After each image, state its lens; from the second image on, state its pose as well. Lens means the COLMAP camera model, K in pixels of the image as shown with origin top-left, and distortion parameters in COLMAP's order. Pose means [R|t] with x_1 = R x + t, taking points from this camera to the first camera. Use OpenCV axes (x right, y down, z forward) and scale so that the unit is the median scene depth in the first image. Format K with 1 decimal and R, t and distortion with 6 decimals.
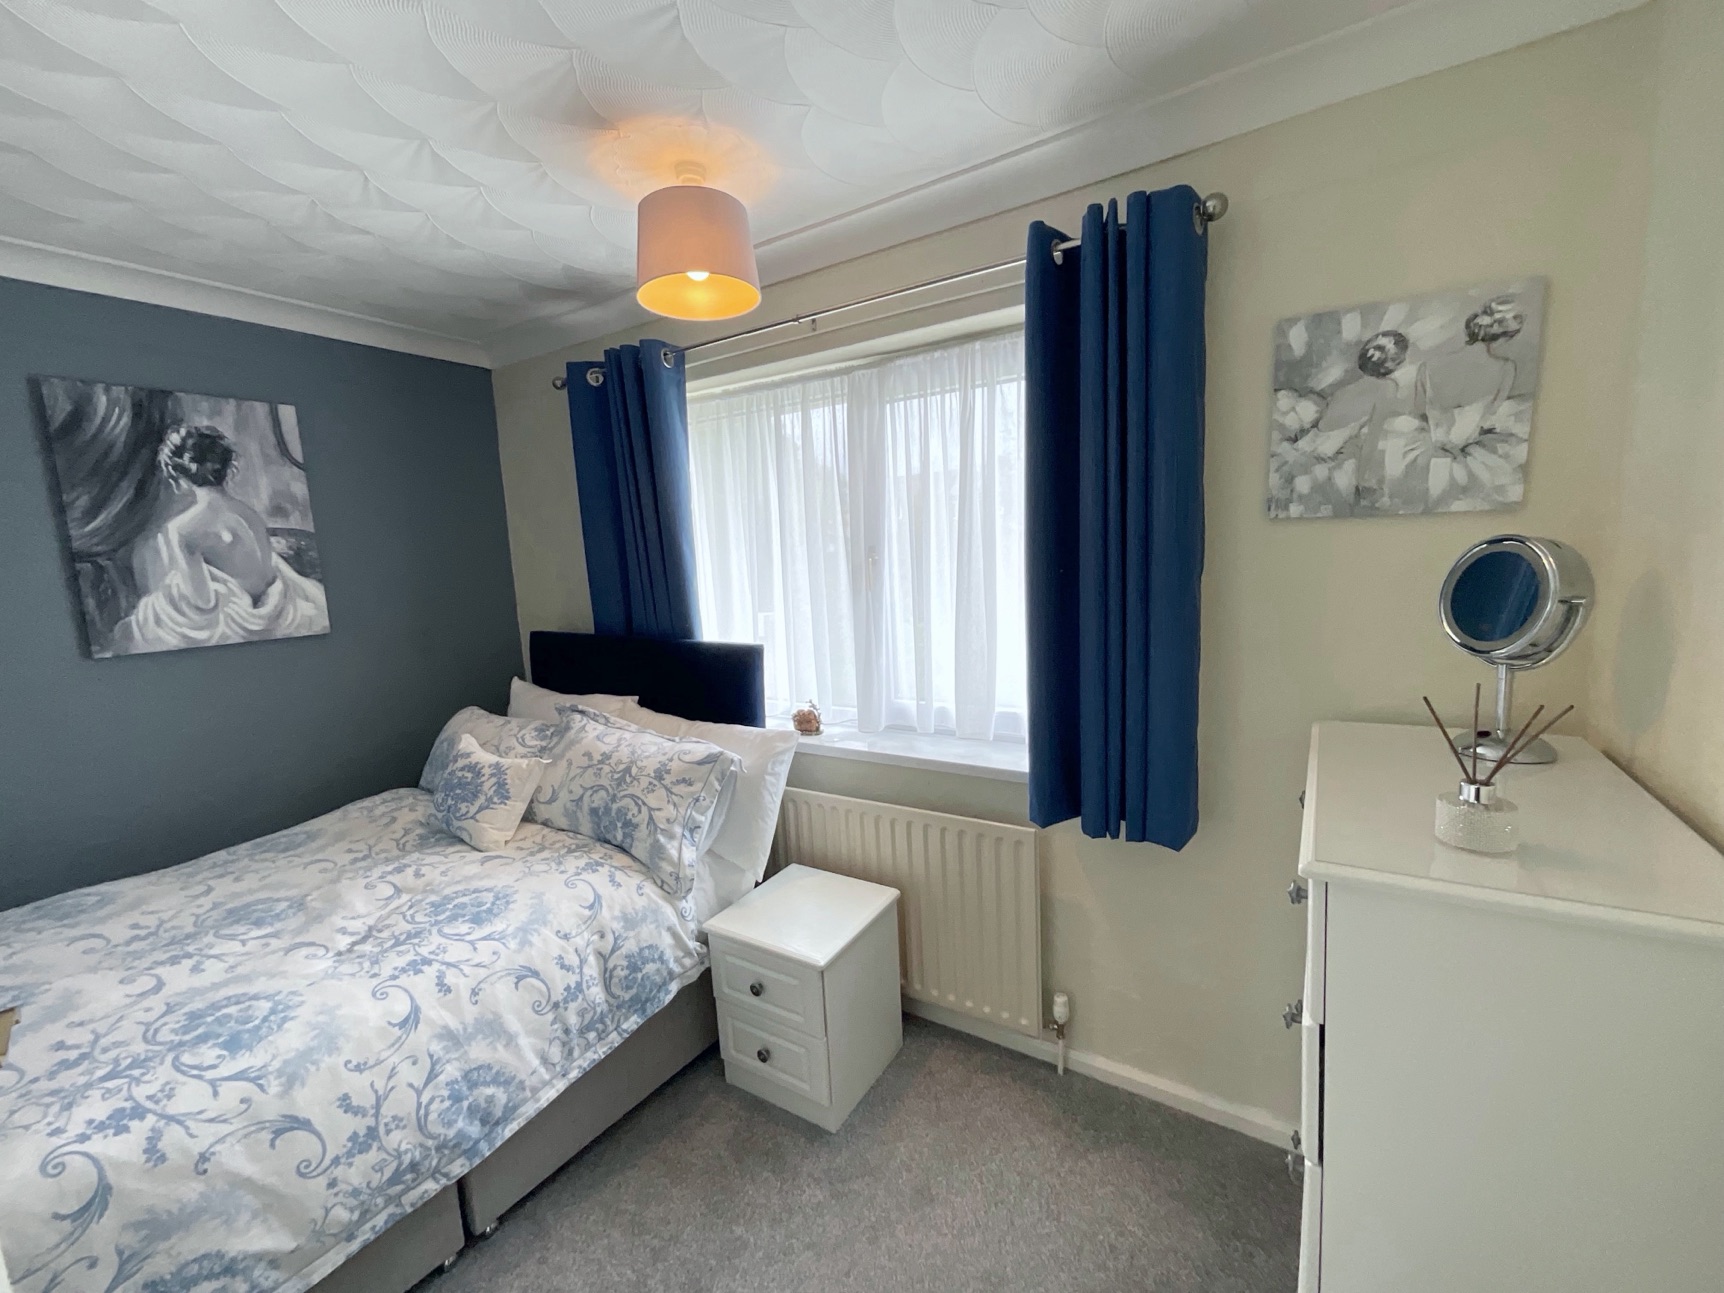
lens RADIAL K [[698.7, 0, 874.5], [0, 698.7, 645.8], [0, 0, 1]] dist [-0.003529, 0.000333]
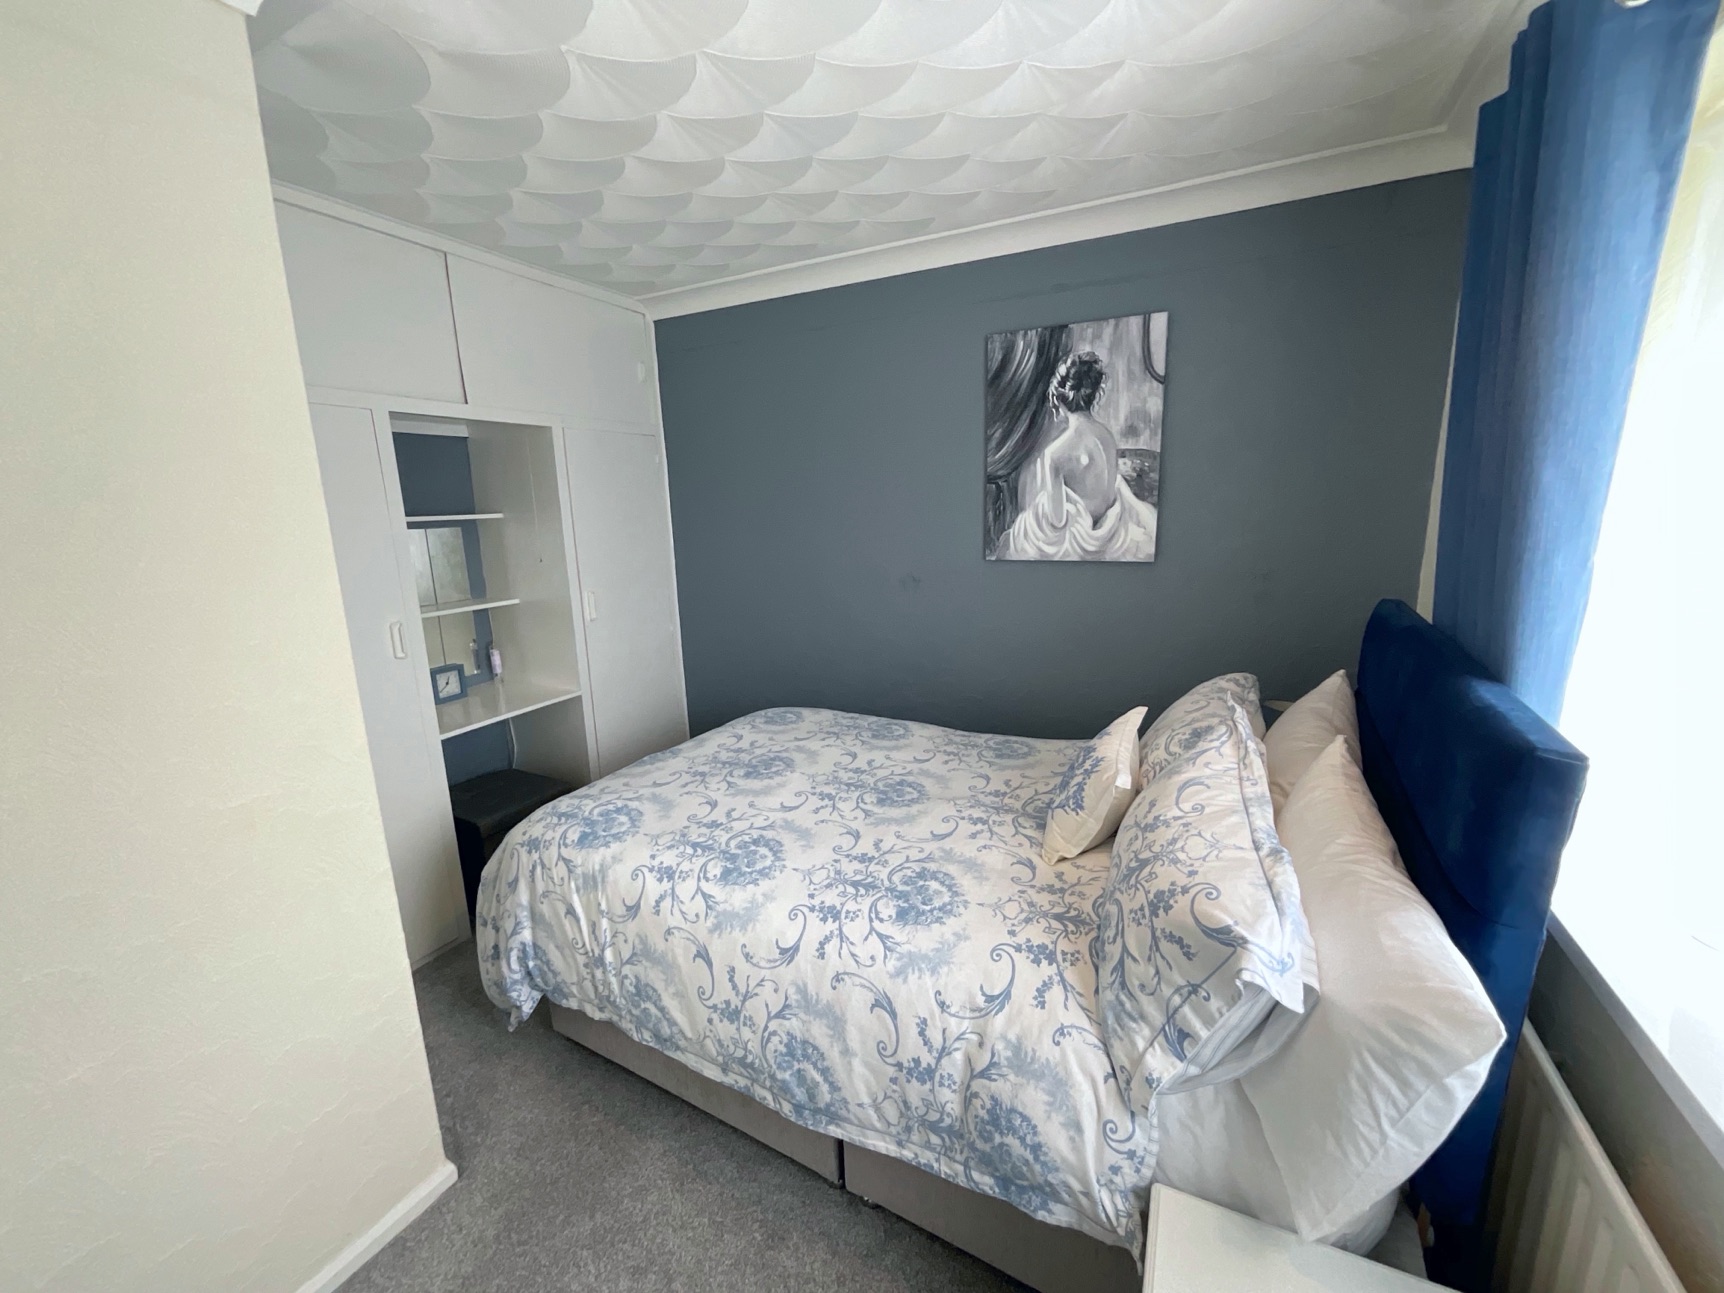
lens RADIAL K [[698.7, 0, 862.2], [0, 698.7, 647.0], [0, 0, 1]] dist [-0.003529, 0.000333]
pose [[0.079426, 0.250599, -0.964827, 0.160179], [-0.114814, 0.963743, 0.240866, -0.114448], [0.990207, 0.091644, 0.105318, 0.668121]]
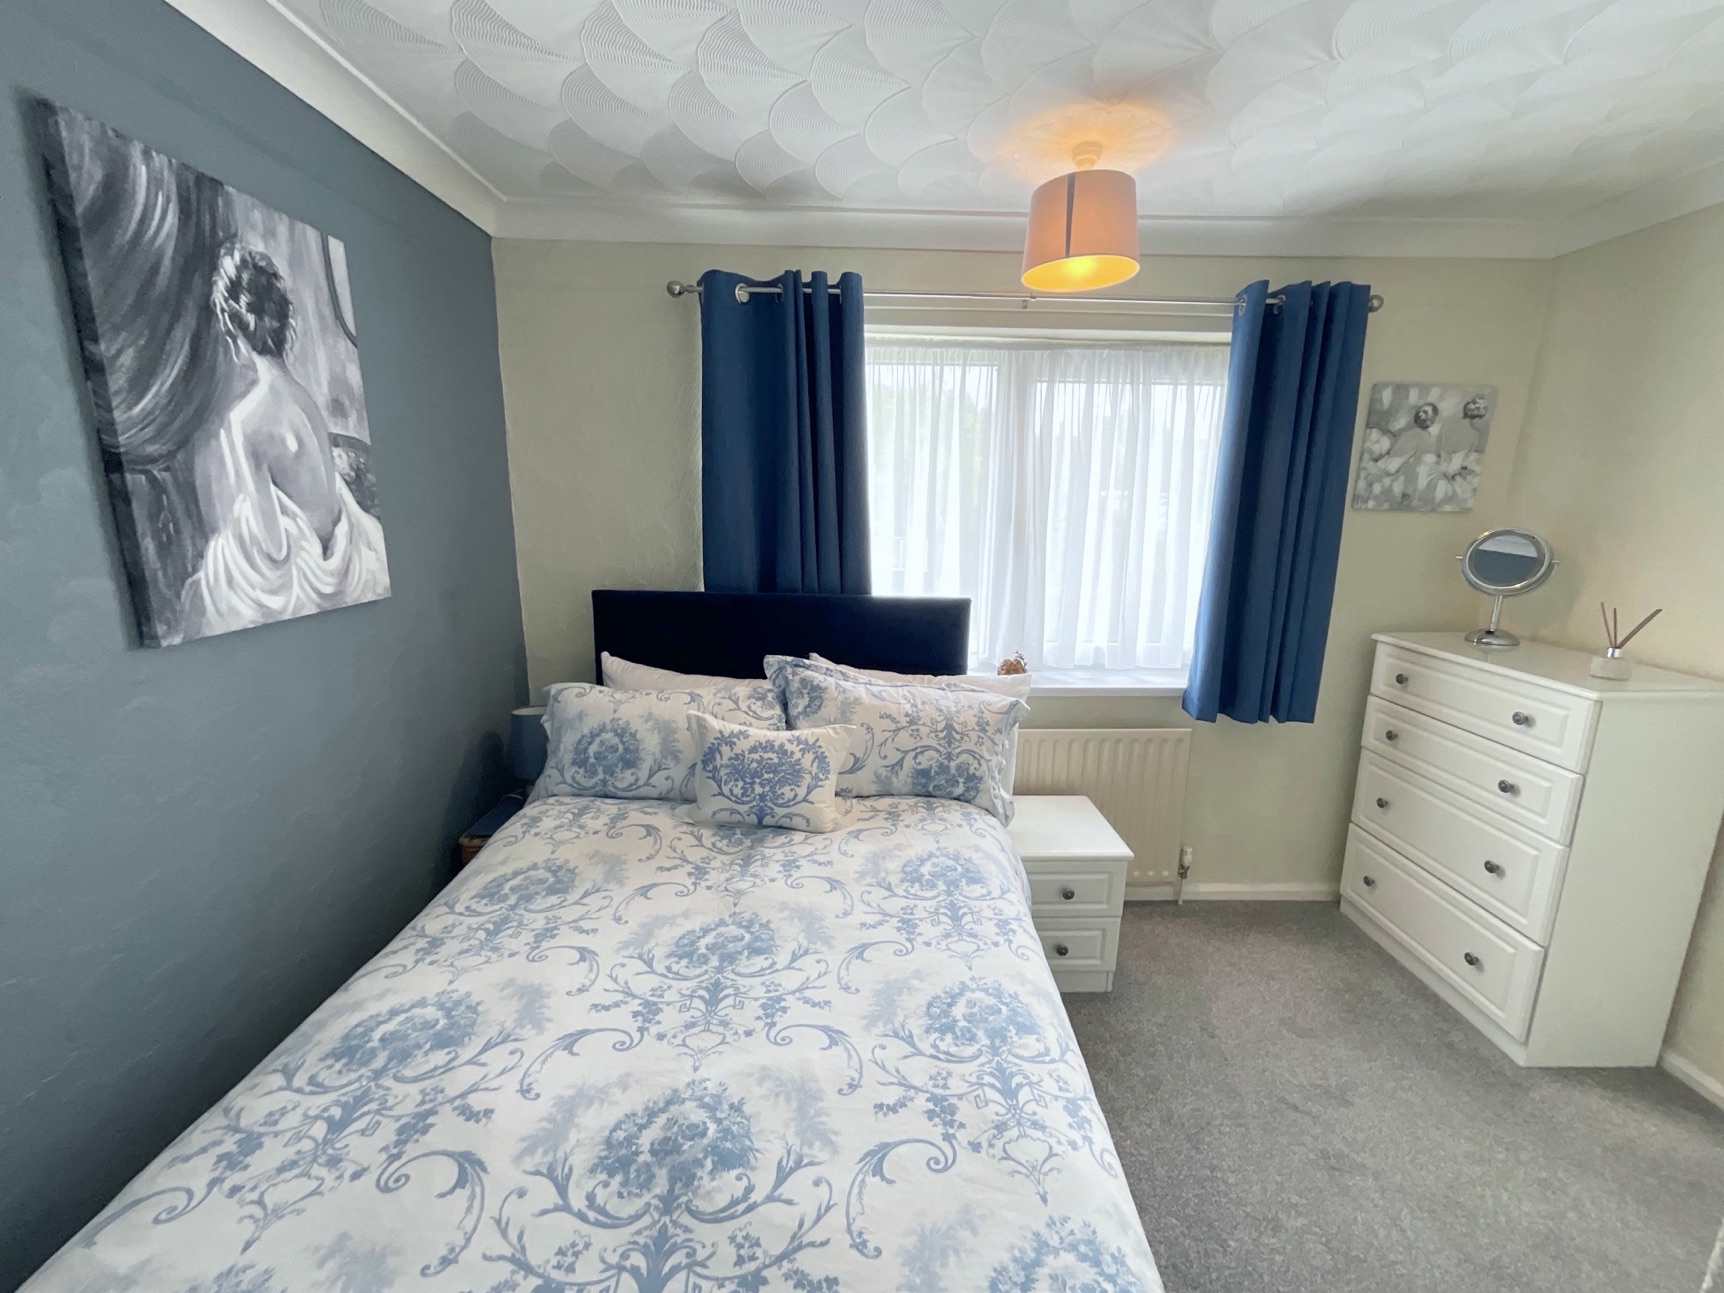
lens RADIAL K [[698.7, 0, 878.5], [0, 698.7, 643.4], [0, 0, 1]] dist [-0.003529, 0.000333]
pose [[0.832660, -0.057165, 0.550827, -0.975552], [0.025732, 0.997577, 0.064631, -0.006278], [-0.553187, -0.039642, 0.832114, 0.218365]]
